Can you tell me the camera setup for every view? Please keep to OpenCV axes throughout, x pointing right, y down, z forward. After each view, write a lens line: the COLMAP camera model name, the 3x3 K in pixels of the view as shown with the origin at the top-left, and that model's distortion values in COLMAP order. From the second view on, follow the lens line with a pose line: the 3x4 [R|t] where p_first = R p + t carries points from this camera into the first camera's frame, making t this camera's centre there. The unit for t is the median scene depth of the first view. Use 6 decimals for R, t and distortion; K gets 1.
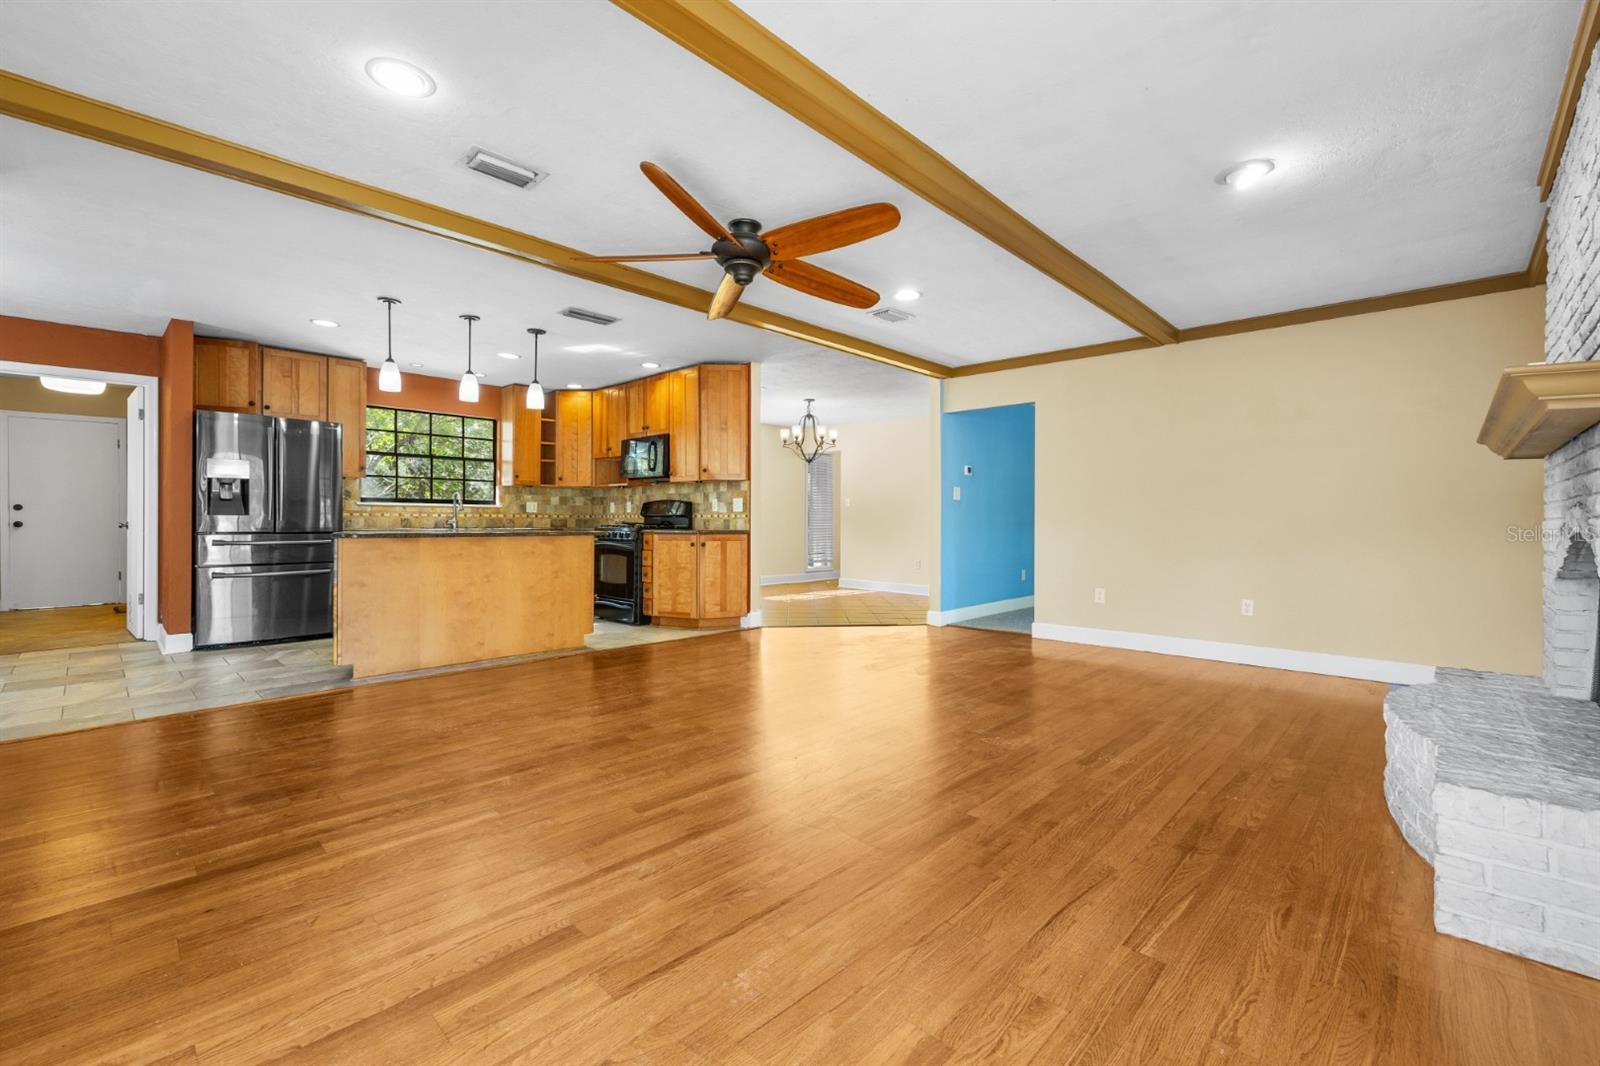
lens RADIAL K [[675.8, 0, 800.0], [0, 675.8, 526.2], [0, 0, 1]] dist [0.001017, 0.000315]
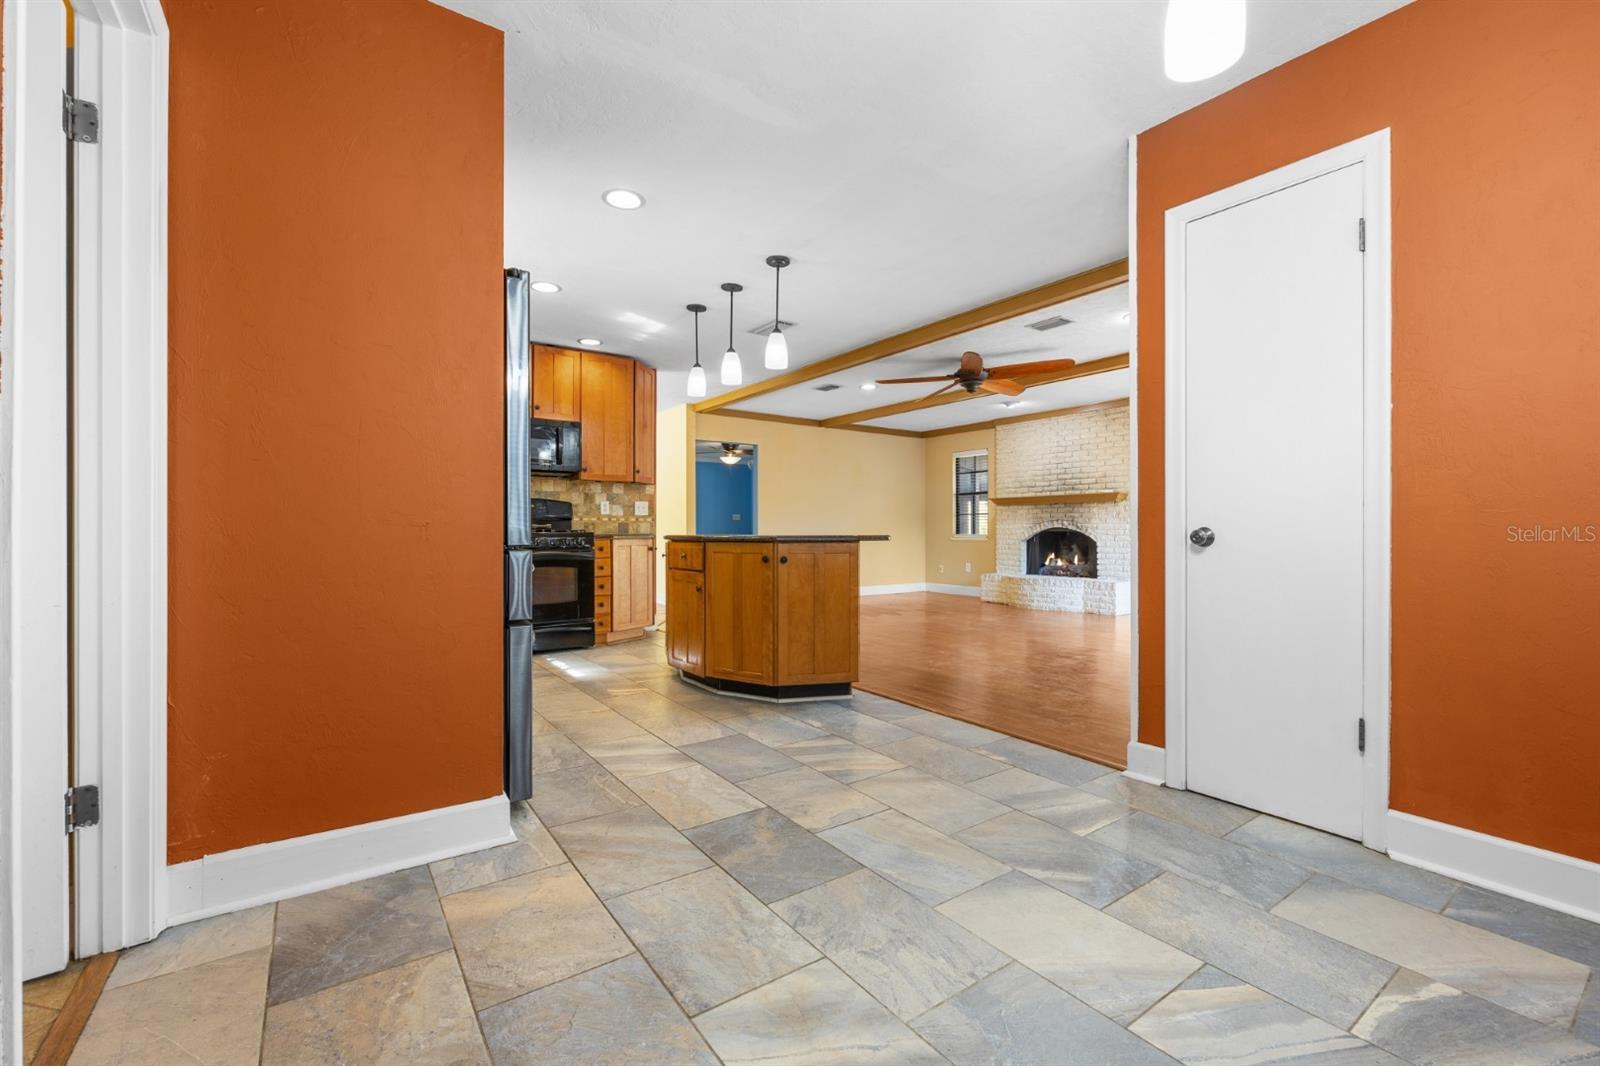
lens RADIAL K [[675.8, 0, 802.6], [0, 675.8, 531.0], [0, 0, 1]] dist [0.001017, 0.000315]
pose [[0.191229, -0.006208, 0.981526, -0.972268], [0.009399, 0.999946, 0.004494, -0.000642], [-0.981500, 0.008366, 0.191277, 0.556847]]
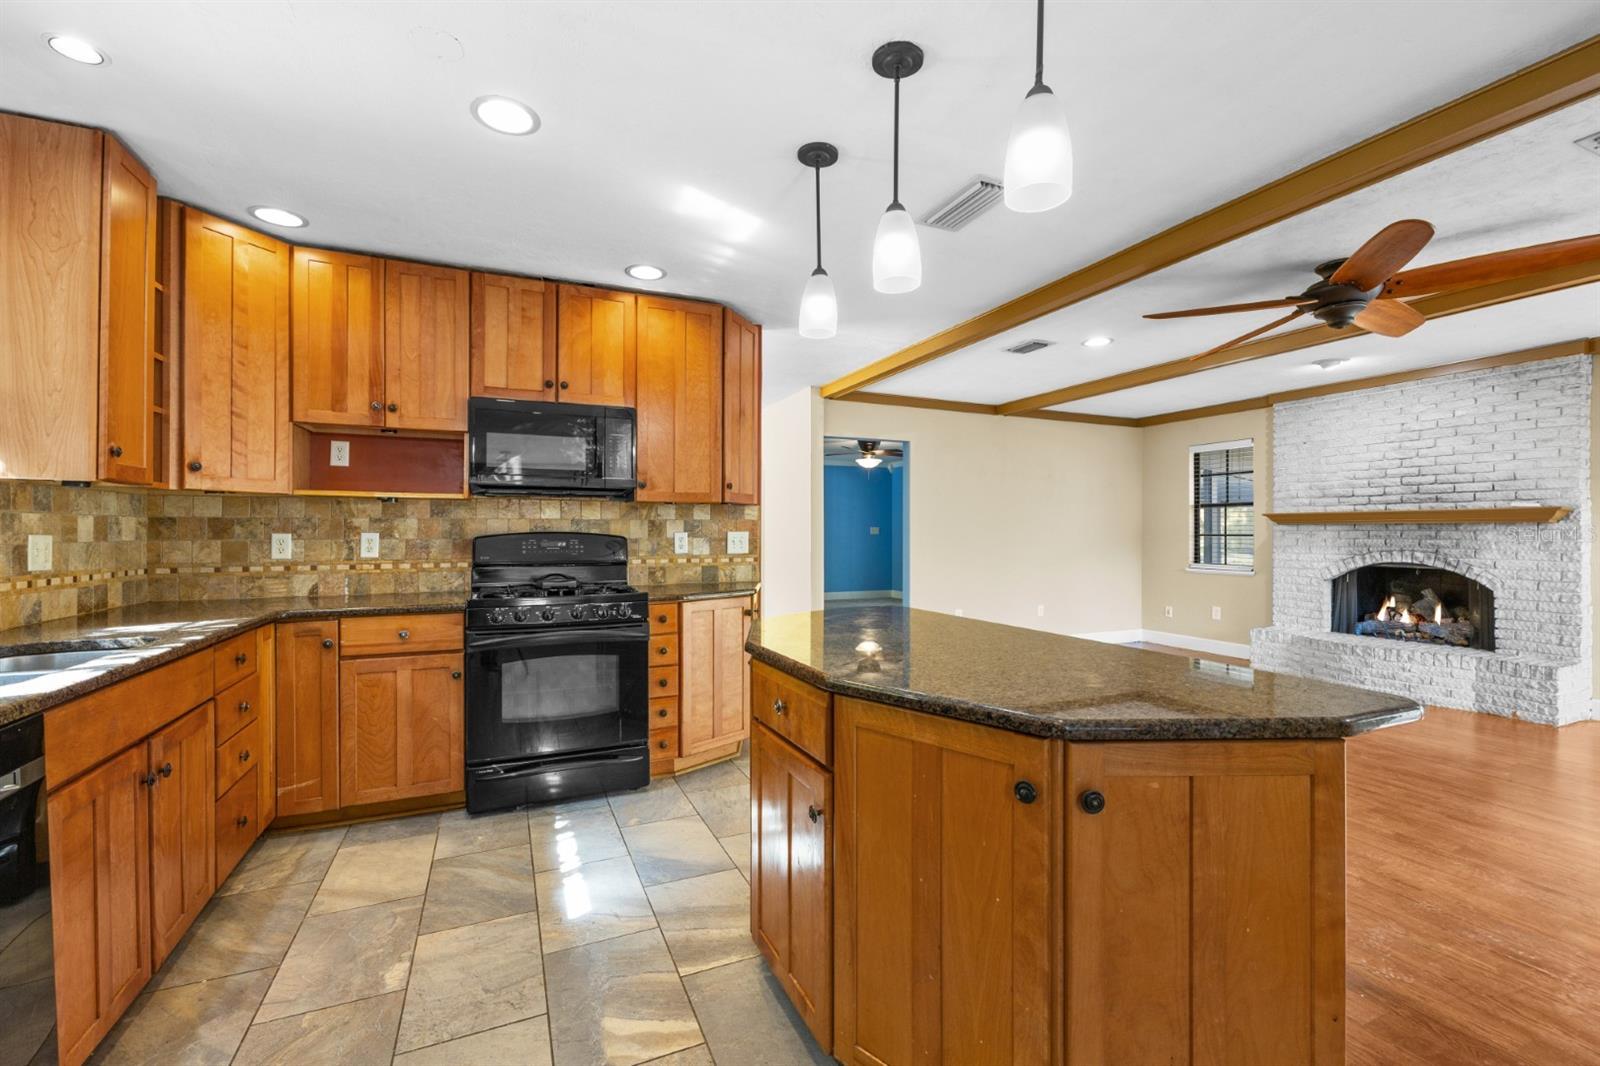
lens RADIAL K [[675.8, 0, 800.4], [0, 675.8, 530.4], [0, 0, 1]] dist [0.001017, 0.000315]
pose [[0.380773, -0.003095, 0.924664, -0.628081], [0.009726, 0.999952, -0.000658, -0.039971], [-0.924618, 0.009244, 0.380785, 0.675031]]
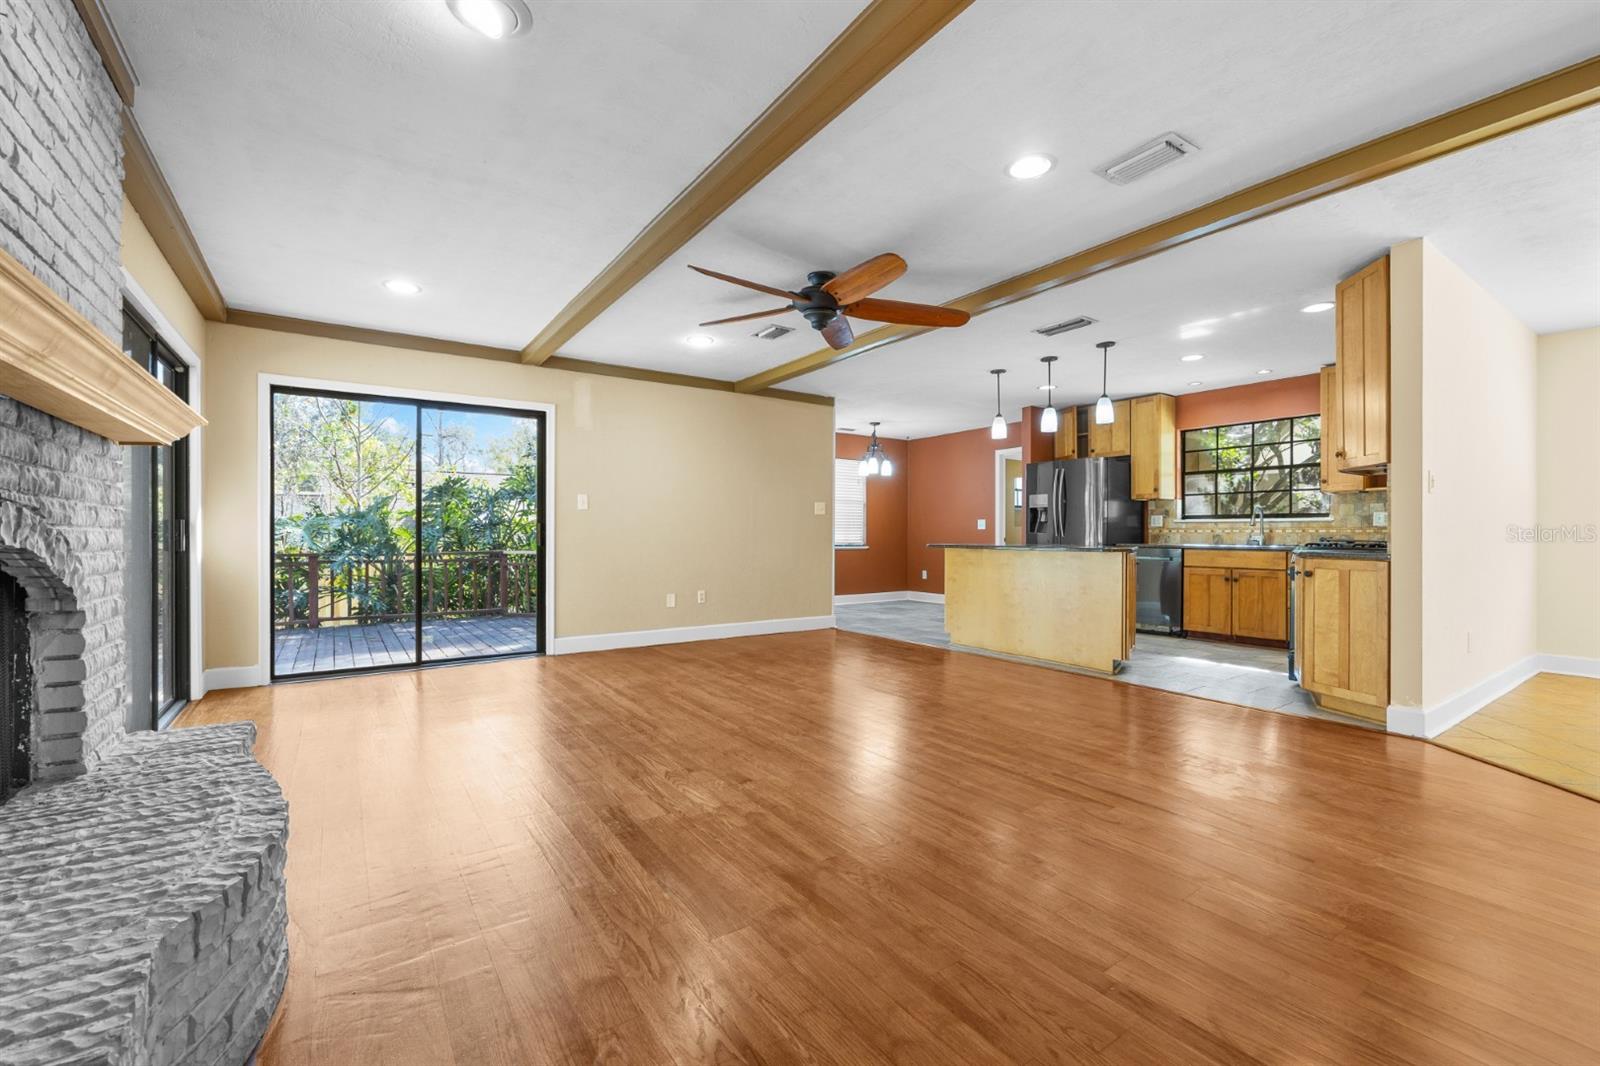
lens RADIAL K [[675.8, 0, 795.4], [0, 675.8, 531.9], [0, 0, 1]] dist [0.001017, 0.000315]
pose [[-0.212277, -0.008442, -0.977173, 0.534163], [-0.011246, 0.999918, -0.006196, -0.002362], [0.977145, 0.009674, -0.212355, 0.614022]]
